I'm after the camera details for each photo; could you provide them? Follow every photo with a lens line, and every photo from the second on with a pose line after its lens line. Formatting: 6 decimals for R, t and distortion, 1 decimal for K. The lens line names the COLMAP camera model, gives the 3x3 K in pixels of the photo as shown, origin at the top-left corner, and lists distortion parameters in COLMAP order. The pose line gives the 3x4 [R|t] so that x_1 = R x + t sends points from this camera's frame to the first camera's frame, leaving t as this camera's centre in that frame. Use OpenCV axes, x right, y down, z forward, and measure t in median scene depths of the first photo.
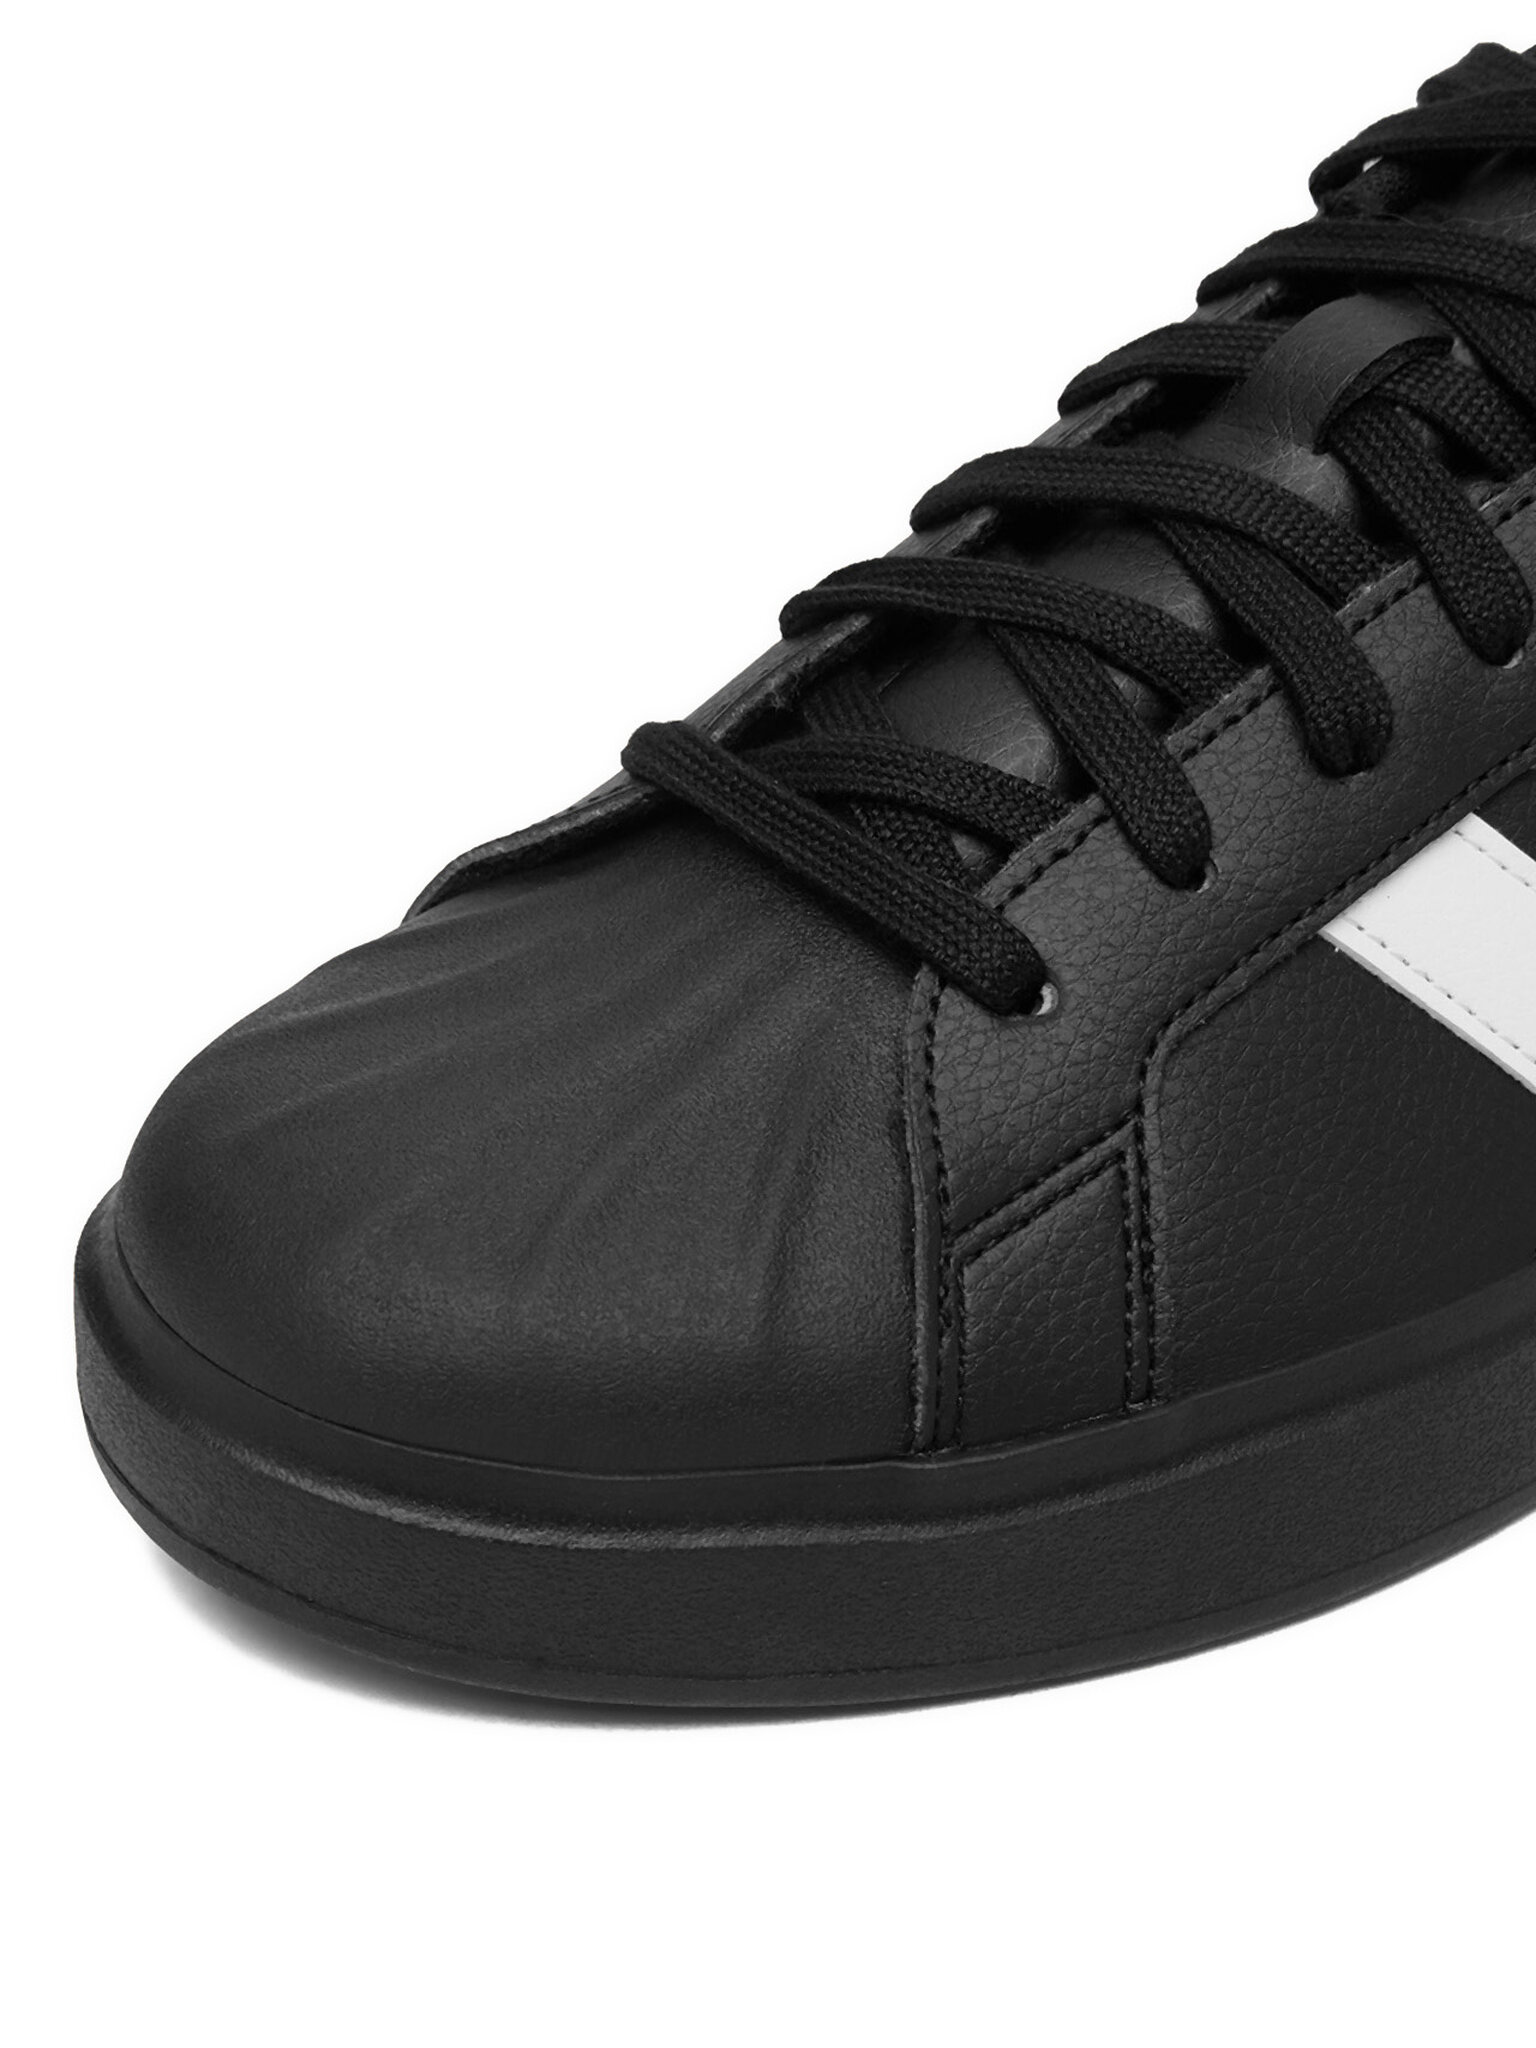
lens RADIAL K [[2960.6, 0, 770.5], [0, 2960.6, 1025.0], [0, 0, 1]] dist [-0.084350, 0.000000]
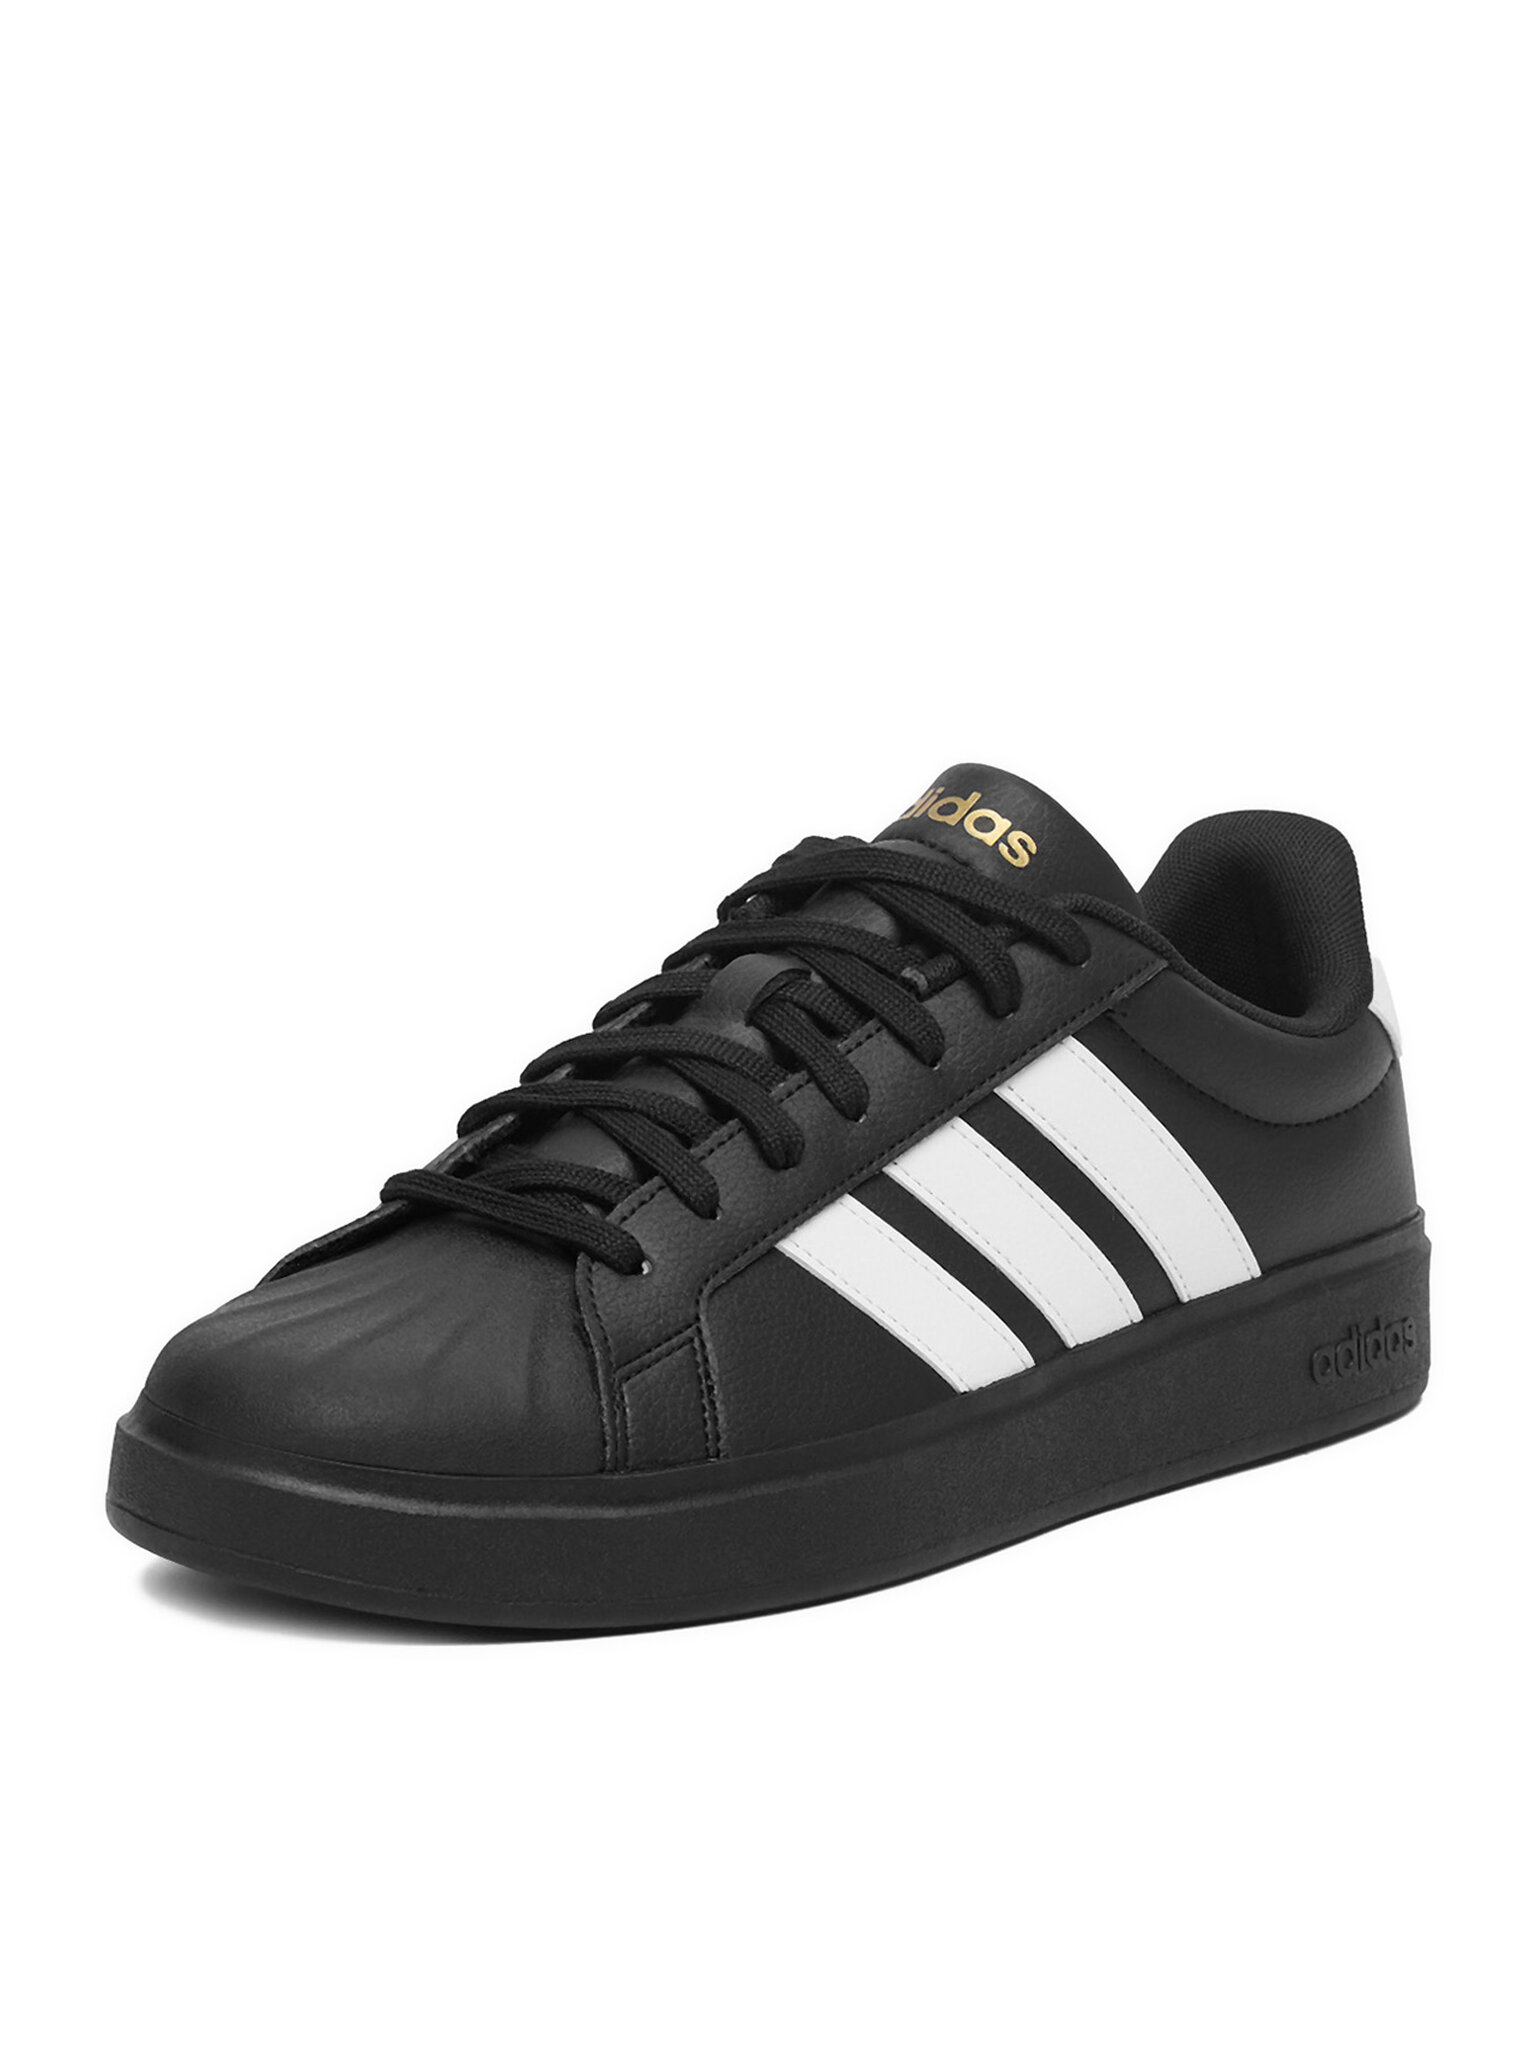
lens RADIAL K [[4555.5, 0, 767.0], [0, 4555.5, 1024.1], [0, 0, 1]] dist [-0.051968, 0.000000]
pose [[0.967324, -0.003042, 0.253526, -0.557064], [0.093667, 0.933479, -0.346184, 0.840380], [-0.235608, 0.358619, 0.903261, -1.680050]]
